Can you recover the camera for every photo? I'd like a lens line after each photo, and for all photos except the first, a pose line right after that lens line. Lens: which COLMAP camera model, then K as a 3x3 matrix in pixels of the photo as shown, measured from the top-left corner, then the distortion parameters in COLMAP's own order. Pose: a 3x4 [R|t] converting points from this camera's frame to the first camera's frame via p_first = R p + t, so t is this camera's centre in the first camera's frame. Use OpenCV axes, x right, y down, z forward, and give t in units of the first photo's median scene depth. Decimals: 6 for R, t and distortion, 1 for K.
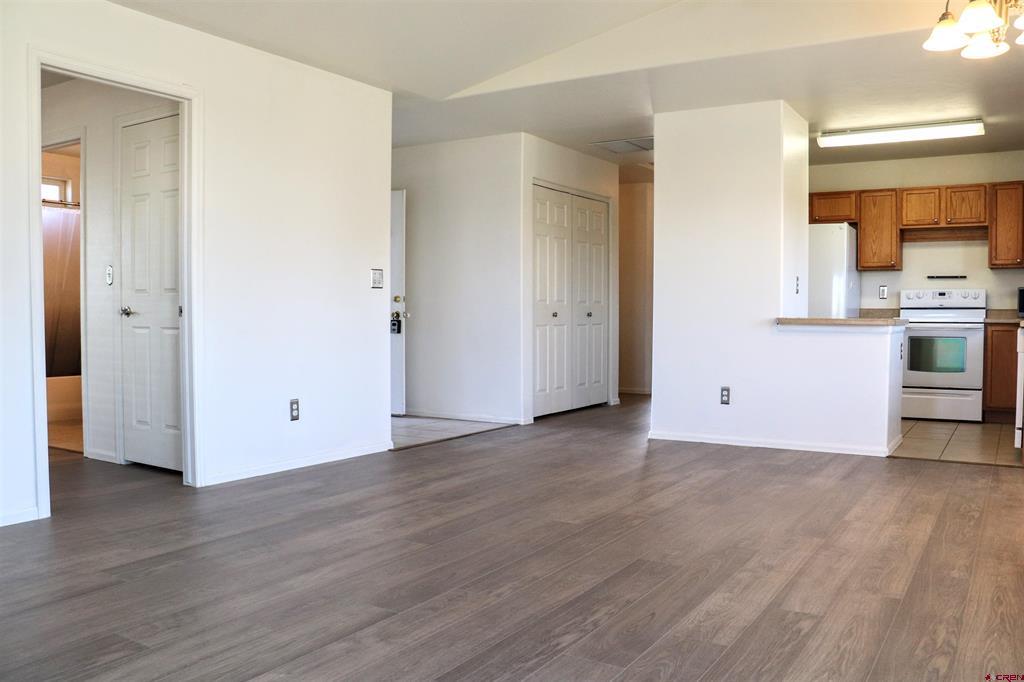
lens RADIAL K [[838.2, 0, 512.0], [0, 838.2, 341.0], [0, 0, 1]] dist [-0.171148, 0.134045]
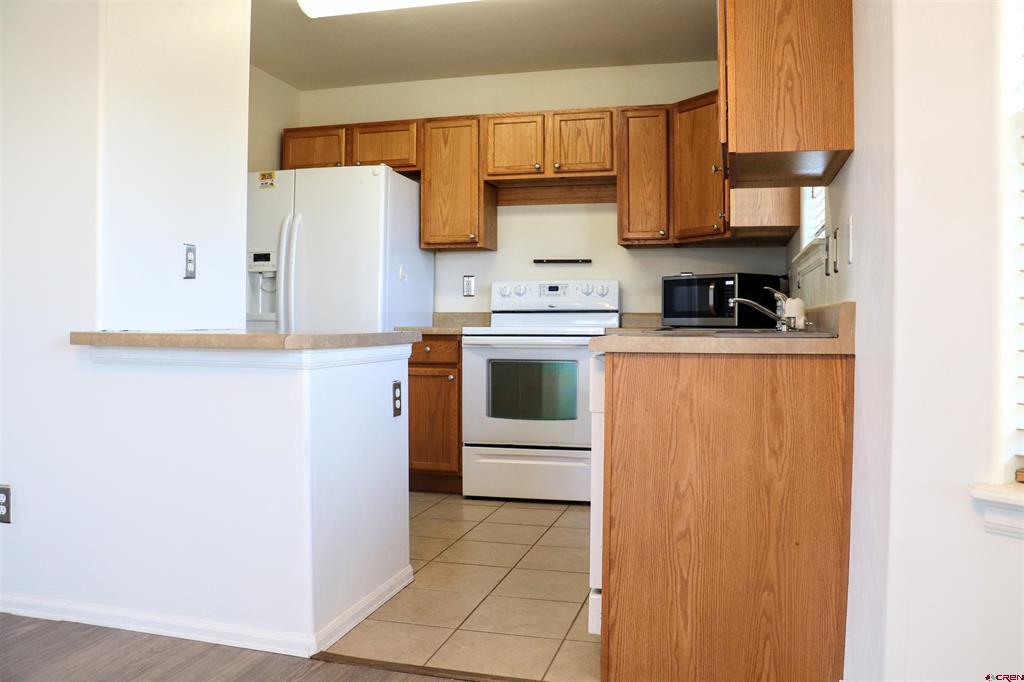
lens RADIAL K [[838.2, 0, 512.0], [0, 838.2, 341.0], [0, 0, 1]] dist [-0.171148, 0.134045]
pose [[0.953485, -0.006934, 0.301362, 0.314399], [0.009489, 0.999930, -0.007014, -0.013922], [-0.301292, 0.009548, 0.953484, 0.404610]]
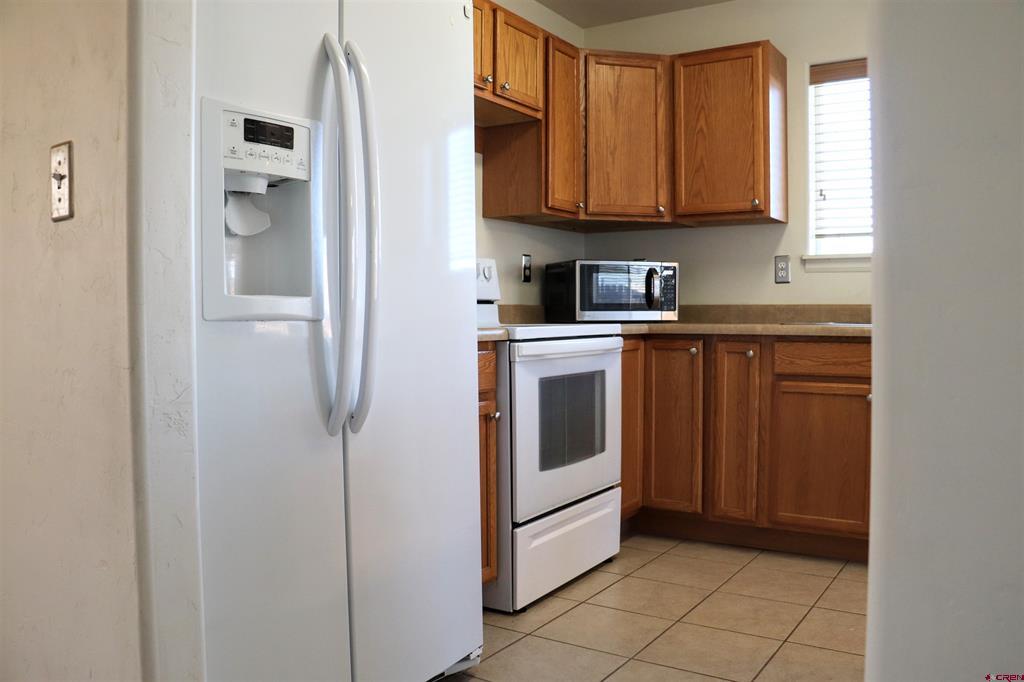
lens RADIAL K [[838.2, 0, 512.0], [0, 838.2, 341.0], [0, 0, 1]] dist [-0.171148, 0.134045]
pose [[0.013446, -0.032993, 0.999365, 0.115481], [0.038286, 0.998740, 0.032457, -0.033552], [-0.999176, 0.037825, 0.014693, 0.974201]]
